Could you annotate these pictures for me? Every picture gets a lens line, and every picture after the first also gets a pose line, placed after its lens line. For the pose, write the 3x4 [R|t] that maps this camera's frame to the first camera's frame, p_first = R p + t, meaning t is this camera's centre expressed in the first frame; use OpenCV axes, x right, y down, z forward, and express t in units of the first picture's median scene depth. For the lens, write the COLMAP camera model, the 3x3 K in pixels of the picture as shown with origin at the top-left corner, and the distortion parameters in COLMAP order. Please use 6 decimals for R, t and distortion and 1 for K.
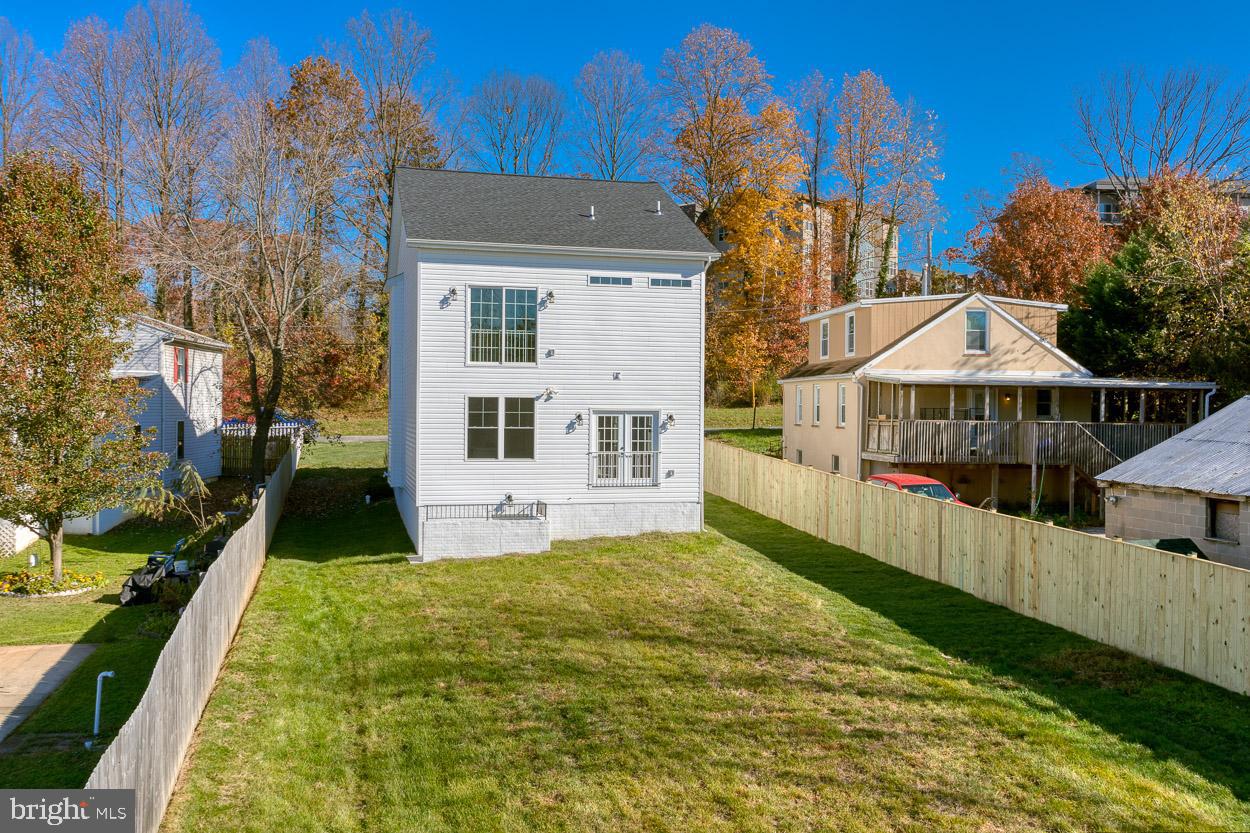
lens RADIAL K [[1442.2, 0, 622.6], [0, 1442.2, 416.0], [0, 0, 1]] dist [-0.005563, 0.000000]
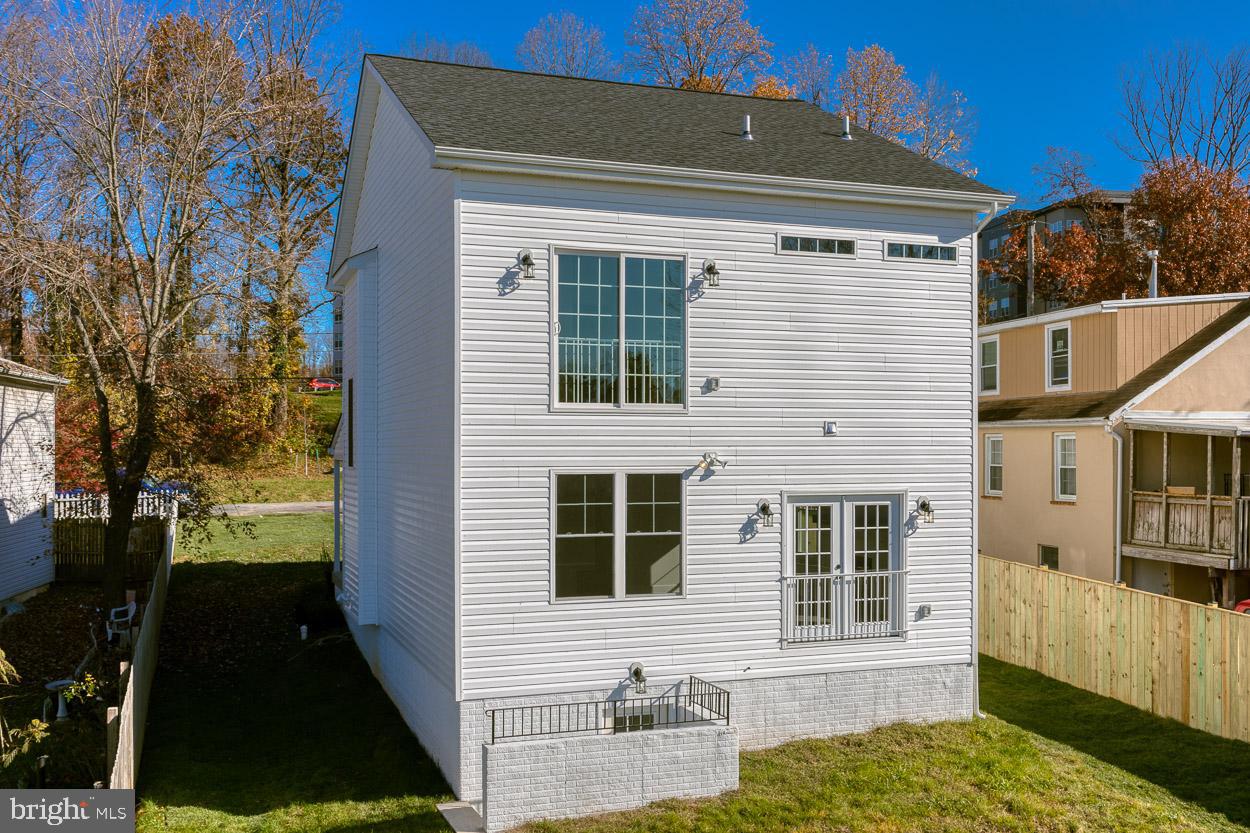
lens RADIAL K [[1442.2, 0, 650.5], [0, 1442.2, 456.0], [0, 0, 1]] dist [-0.005563, 0.000000]
pose [[0.993685, -0.009955, 0.111767, -0.125520], [0.009892, 0.999950, 0.001120, -0.018985], [-0.111773, -0.000008, 0.993734, 0.487168]]
